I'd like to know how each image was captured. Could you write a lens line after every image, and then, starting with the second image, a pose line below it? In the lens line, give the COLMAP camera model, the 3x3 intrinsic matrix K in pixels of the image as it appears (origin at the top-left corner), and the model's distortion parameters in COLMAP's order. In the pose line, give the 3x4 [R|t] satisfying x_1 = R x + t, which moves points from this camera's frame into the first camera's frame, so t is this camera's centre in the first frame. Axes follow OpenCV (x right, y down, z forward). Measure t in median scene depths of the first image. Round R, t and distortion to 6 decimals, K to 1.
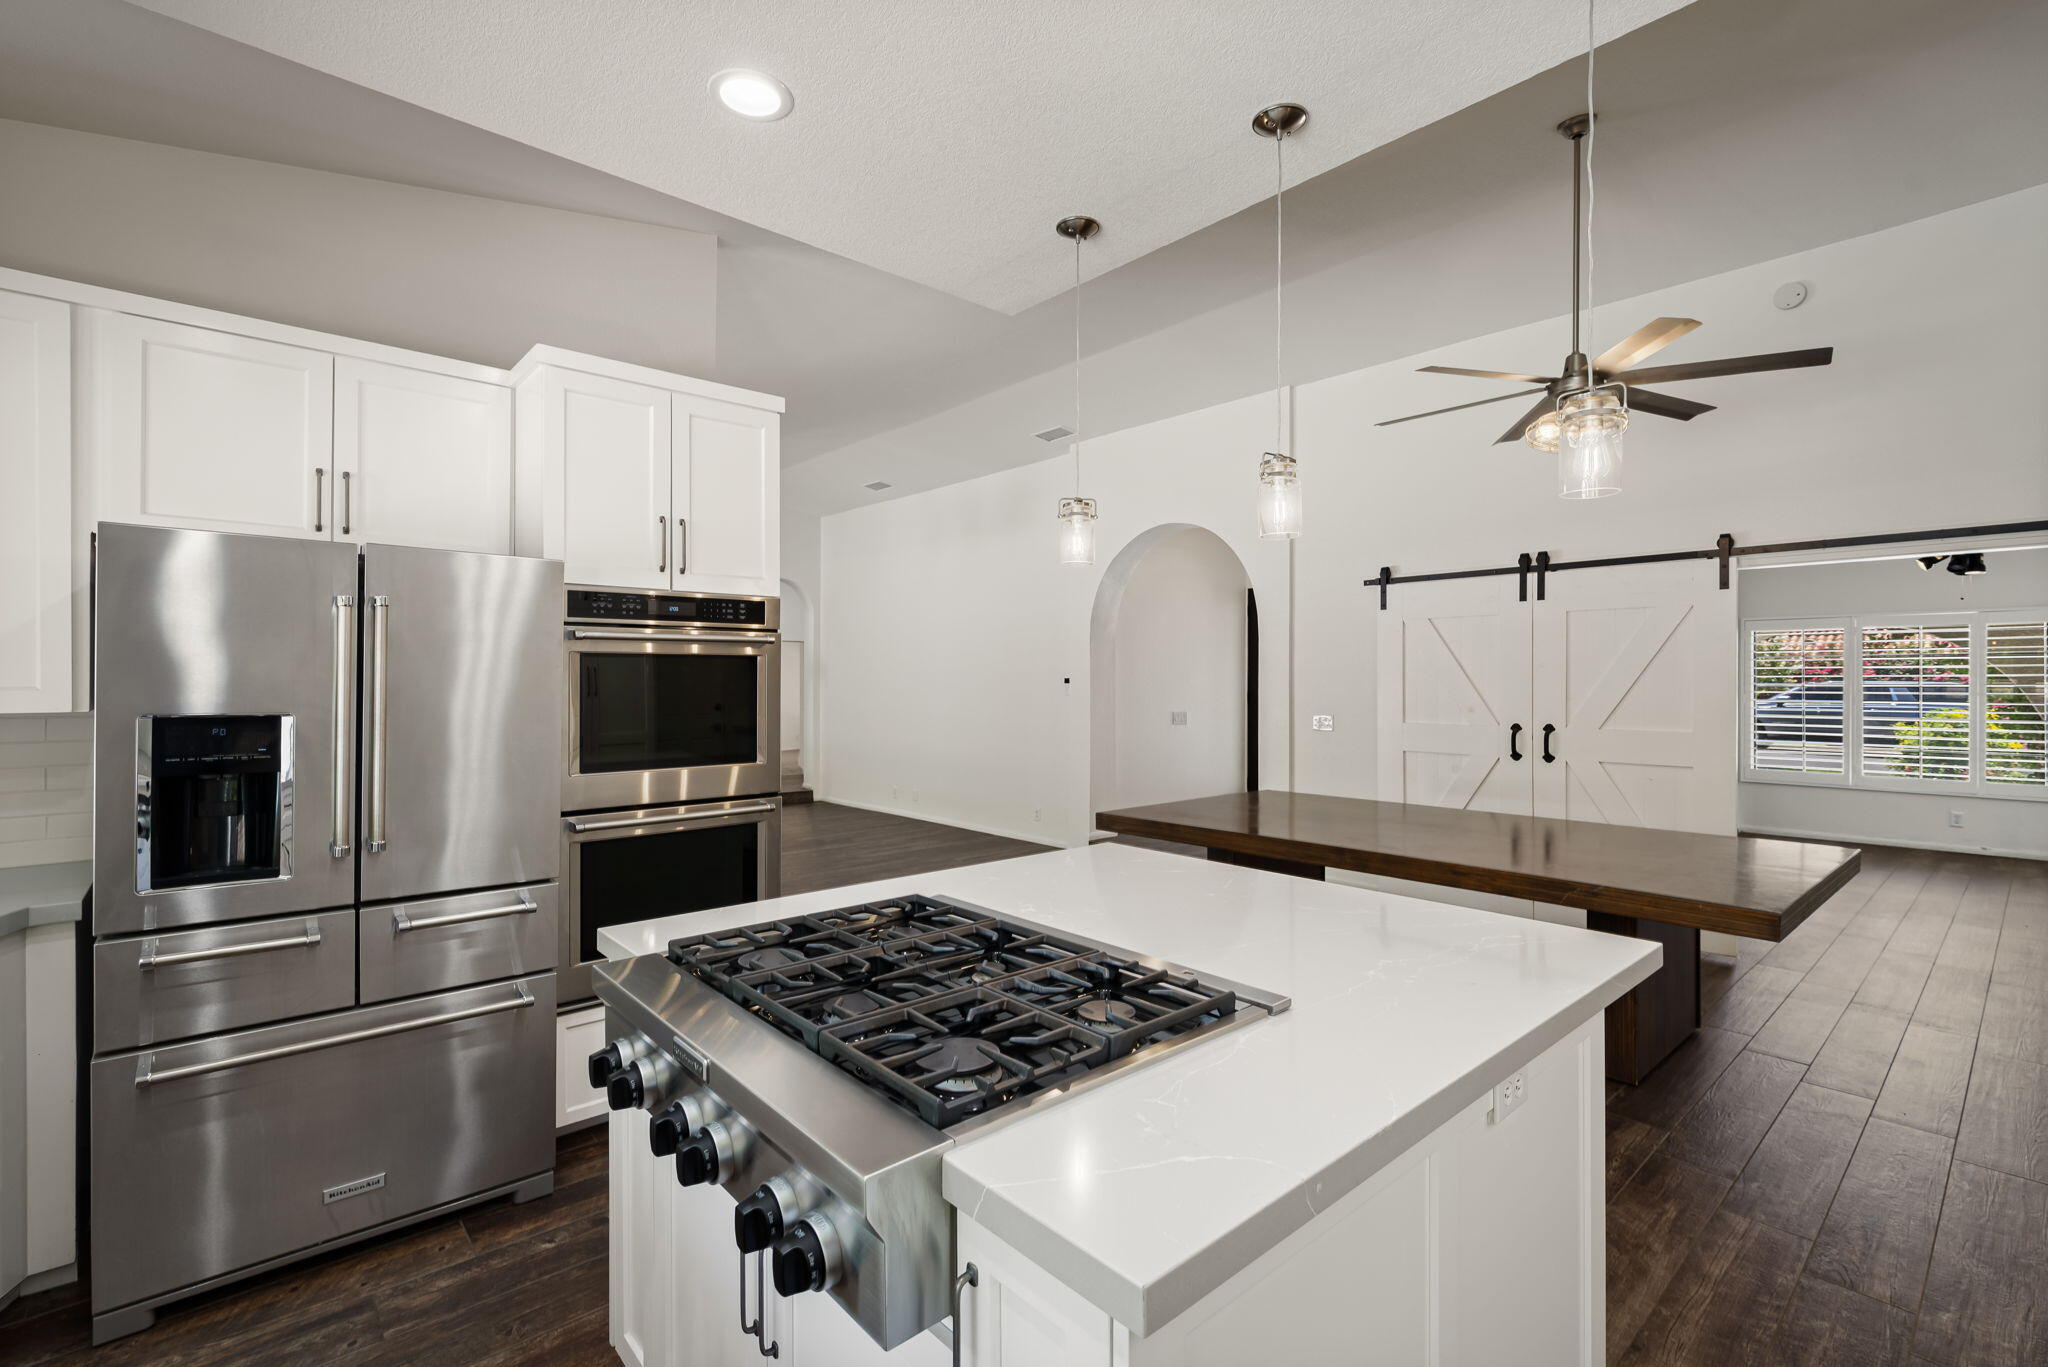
lens RADIAL K [[914.2, 0, 1019.3], [0, 914.2, 682.5], [0, 0, 1]] dist [-0.002840, -0.000799]
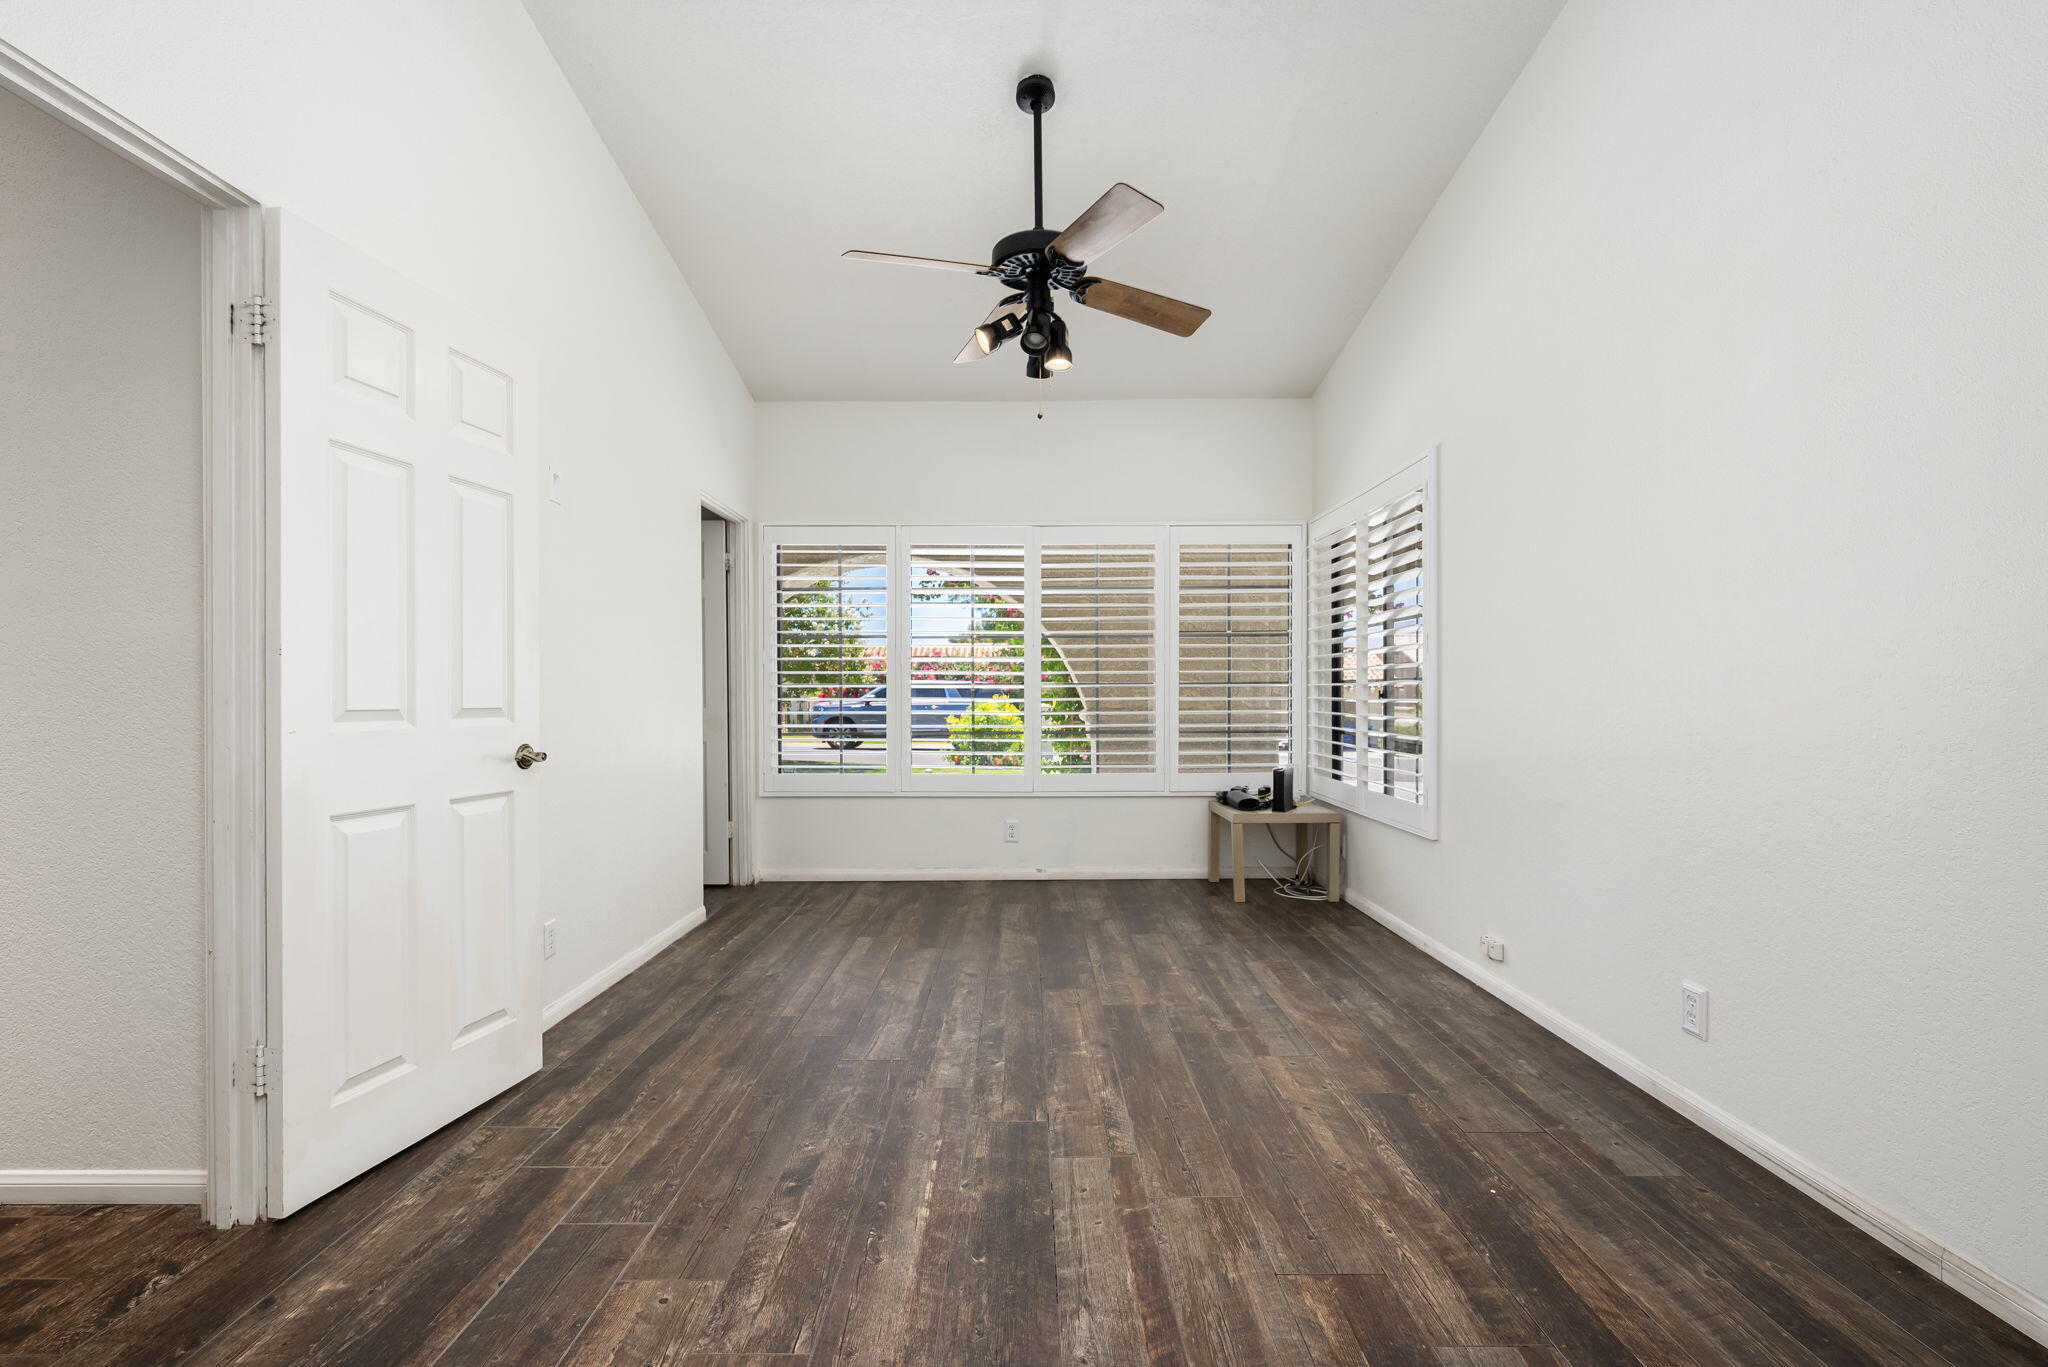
lens RADIAL K [[914.2, 0, 1021.2], [0, 914.2, 691.3], [0, 0, 1]] dist [-0.002840, -0.000799]
pose [[0.663443, 0.007715, 0.748187, 0.403297], [-0.004012, 0.999969, -0.006753, 0.040291], [-0.748216, 0.001479, 0.663453, 0.416734]]
